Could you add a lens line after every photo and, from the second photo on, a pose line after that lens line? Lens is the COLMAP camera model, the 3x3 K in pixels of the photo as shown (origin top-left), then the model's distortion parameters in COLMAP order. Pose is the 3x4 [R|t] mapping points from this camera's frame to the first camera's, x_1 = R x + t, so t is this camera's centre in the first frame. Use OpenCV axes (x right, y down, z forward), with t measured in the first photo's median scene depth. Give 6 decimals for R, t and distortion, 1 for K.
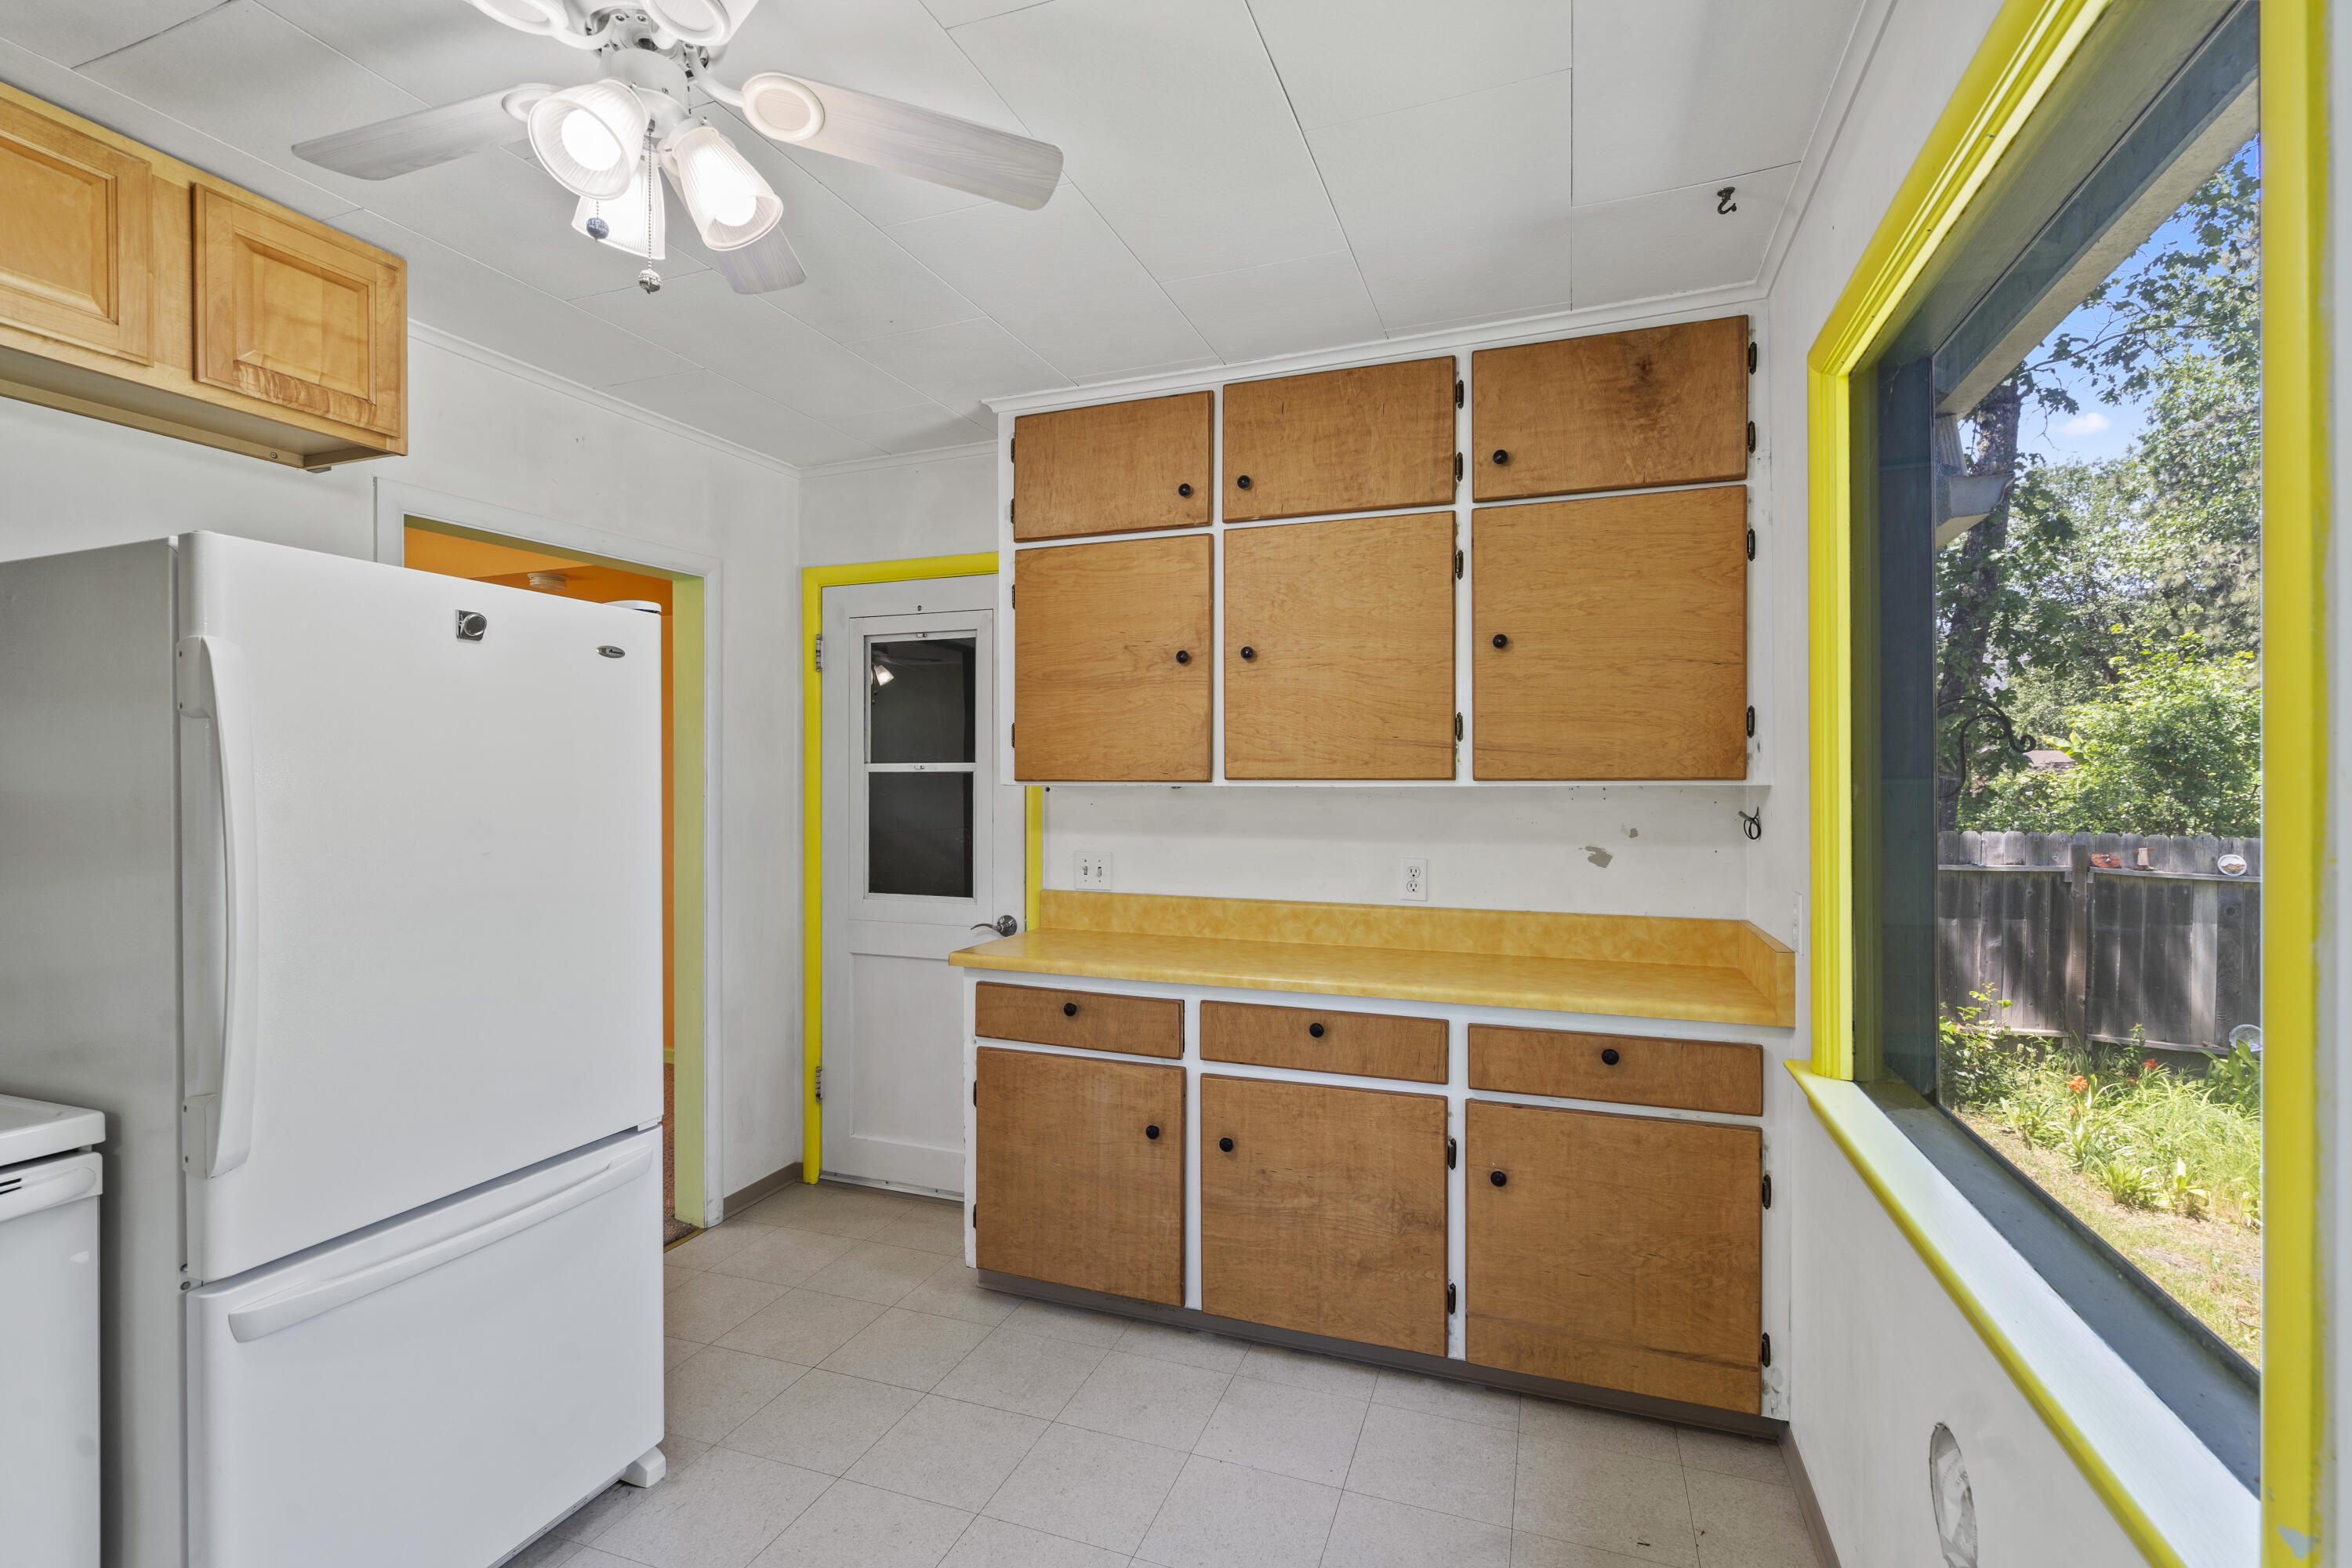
lens RADIAL K [[1075.3, 0, 1166.4], [0, 1075.3, 785.3], [0, 0, 1]] dist [-0.001973, 0.000345]
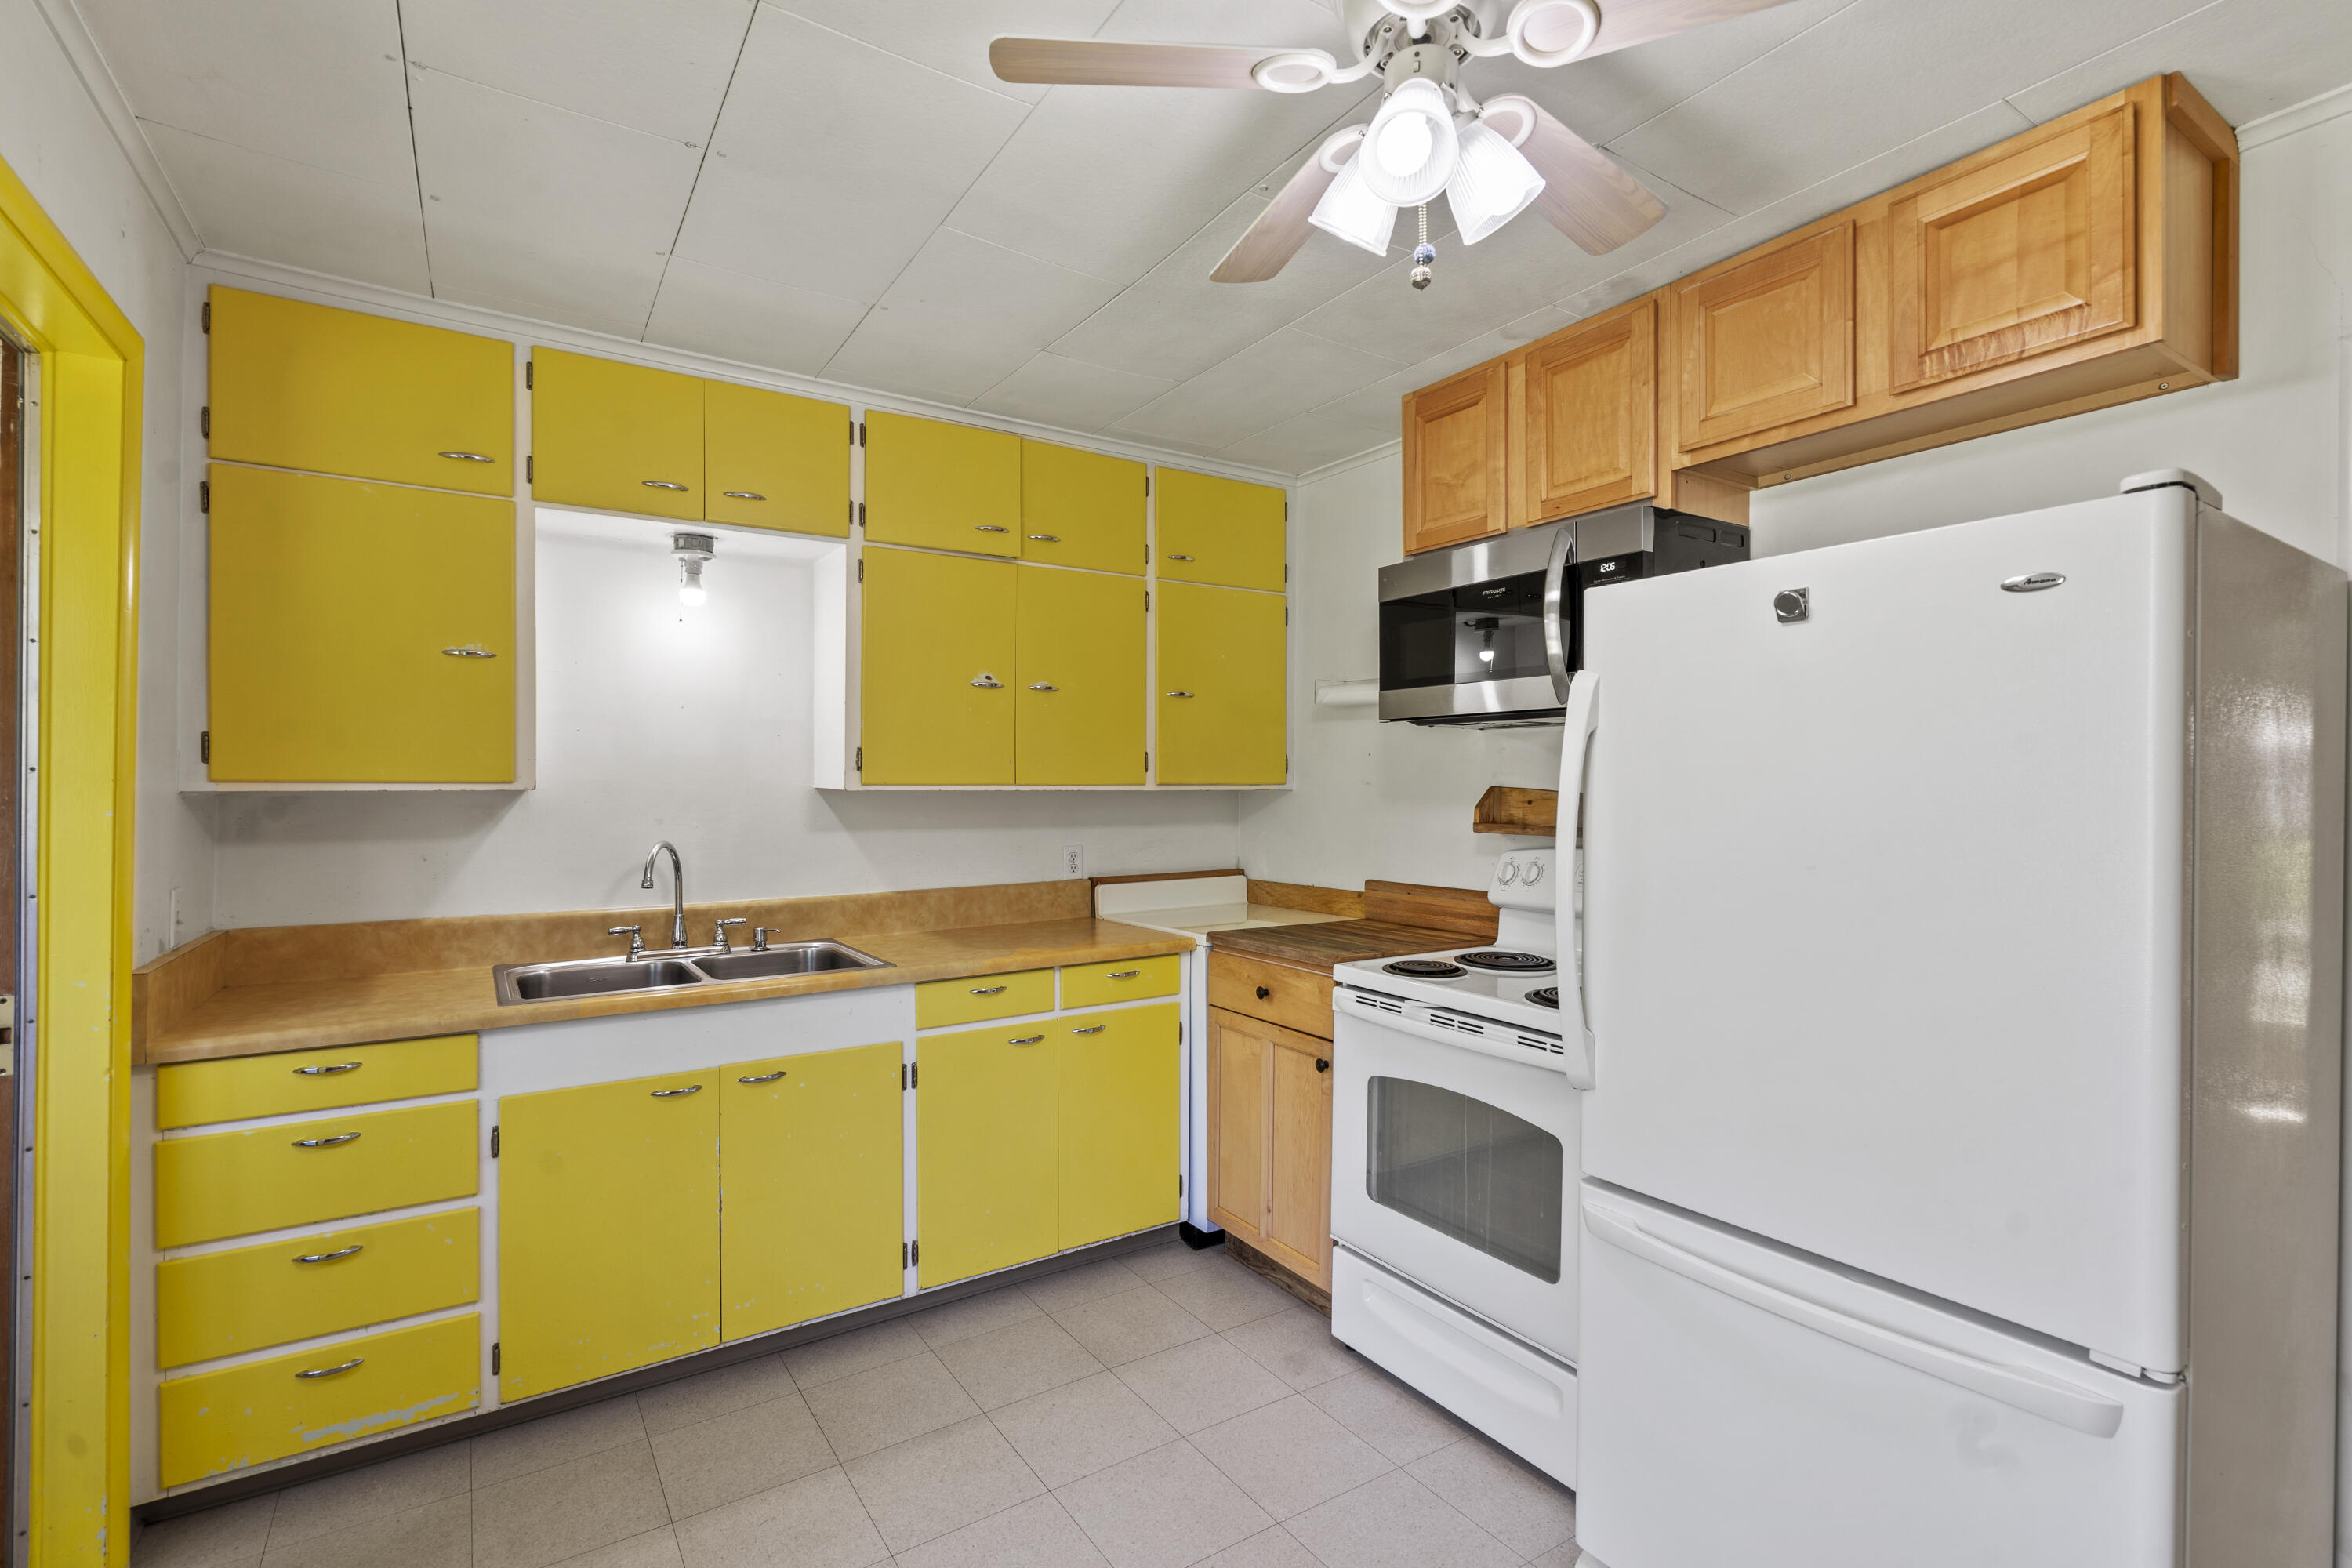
lens RADIAL K [[1075.3, 0, 1166.4], [0, 1075.3, 785.3], [0, 0, 1]] dist [-0.001973, 0.000345]
pose [[-0.601092, 0.003953, -0.799170, 0.348408], [-0.000449, 0.999986, 0.005284, -0.006182], [0.799180, 0.003535, -0.601082, 1.078281]]
